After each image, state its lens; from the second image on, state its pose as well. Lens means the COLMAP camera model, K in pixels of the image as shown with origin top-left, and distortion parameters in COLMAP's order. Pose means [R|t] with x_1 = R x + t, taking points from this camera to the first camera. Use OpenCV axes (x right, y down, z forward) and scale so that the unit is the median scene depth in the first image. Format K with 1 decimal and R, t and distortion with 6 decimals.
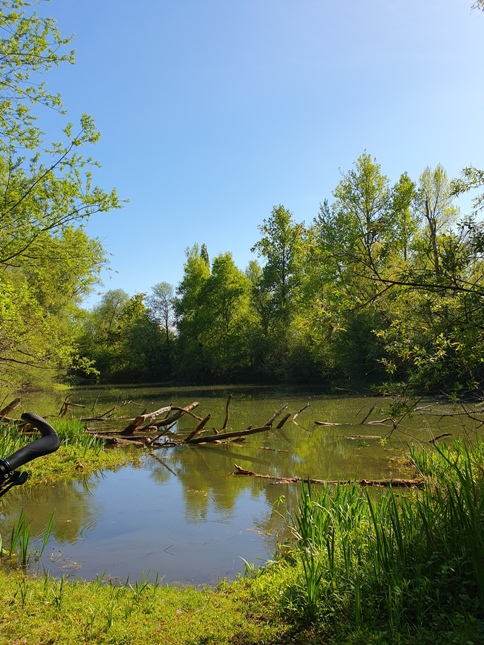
lens RADIAL K [[487.9, 0, 243.9], [0, 487.9, 331.3], [0, 0, 1]] dist [0.129852, -0.215480]
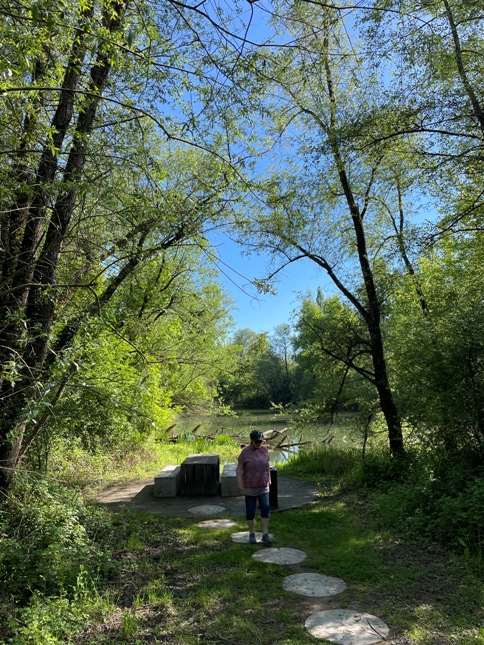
lens RADIAL K [[487.4, 0, 256.6], [0, 487.4, 322.2], [0, 0, 1]] dist [0.043664, -0.000027]
pose [[0.972583, -0.039298, -0.229213, 0.128892], [0.025364, 0.997664, -0.063427, -0.077674], [0.231170, 0.055875, 0.971308, -0.471206]]
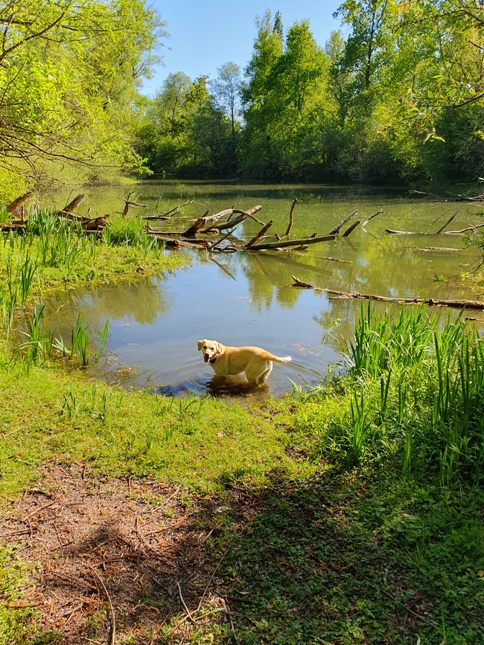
lens RADIAL K [[494.2, 0, 242.0], [0, 494.2, 322.5], [0, 0, 1]] dist [0.028747, 0.001170]
pose [[0.989995, 0.061440, -0.127025, 0.002812], [-0.009369, 0.926862, 0.375285, -0.002049], [0.140792, -0.370340, 0.918164, 0.020084]]
